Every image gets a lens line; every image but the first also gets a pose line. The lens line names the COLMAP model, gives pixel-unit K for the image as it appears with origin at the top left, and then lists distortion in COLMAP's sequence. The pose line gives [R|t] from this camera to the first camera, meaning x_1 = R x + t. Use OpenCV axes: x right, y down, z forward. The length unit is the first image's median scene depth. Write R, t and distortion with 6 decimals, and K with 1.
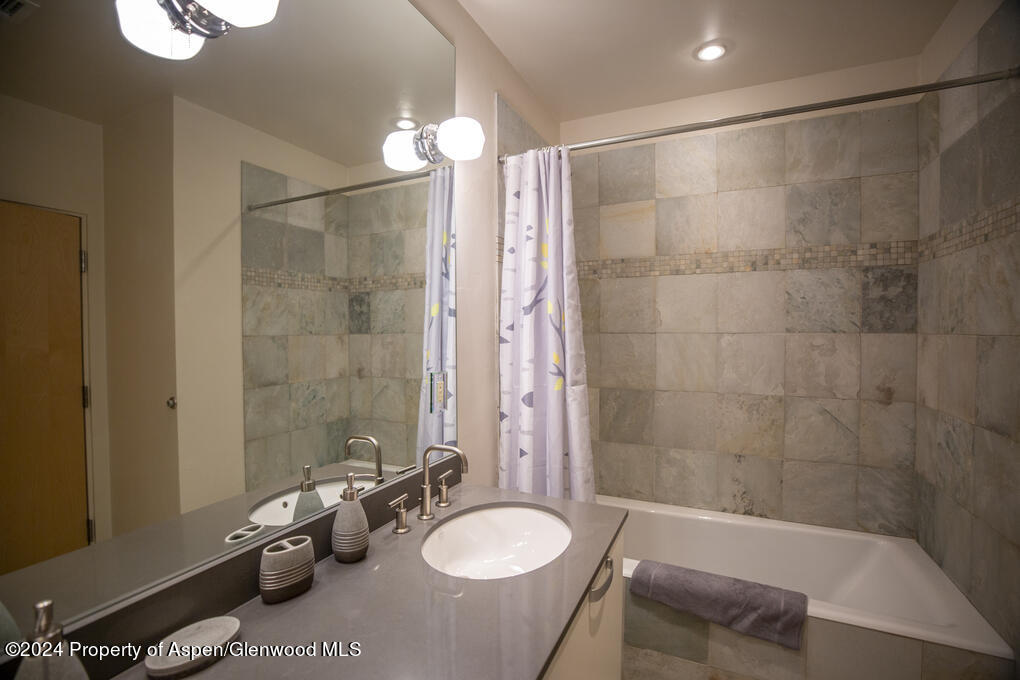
lens RADIAL K [[480.1, 0, 505.0], [0, 480.1, 342.0], [0, 0, 1]] dist [-0.035362, 0.007539]
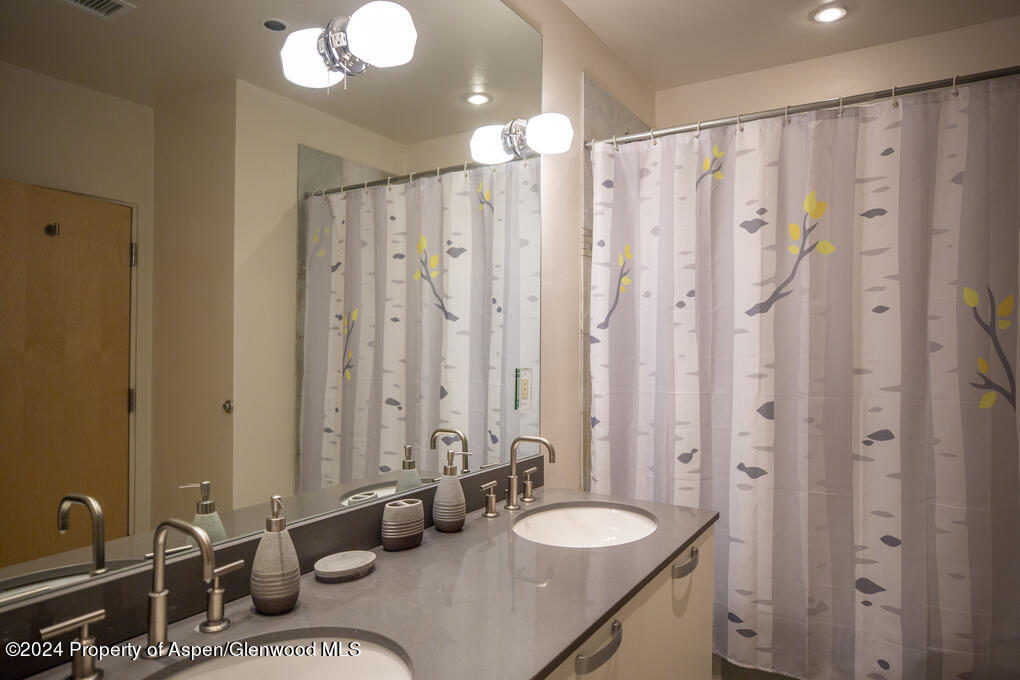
lens RADIAL K [[624.9, 0, 517.8], [0, 624.9, 335.2], [0, 0, 1]] dist [-0.017119, 0.004641]
pose [[0.994155, 0.009048, -0.107583, -0.013939], [-0.012591, 0.999399, -0.032302, 0.038384], [0.107226, 0.033468, 0.993671, -0.286606]]
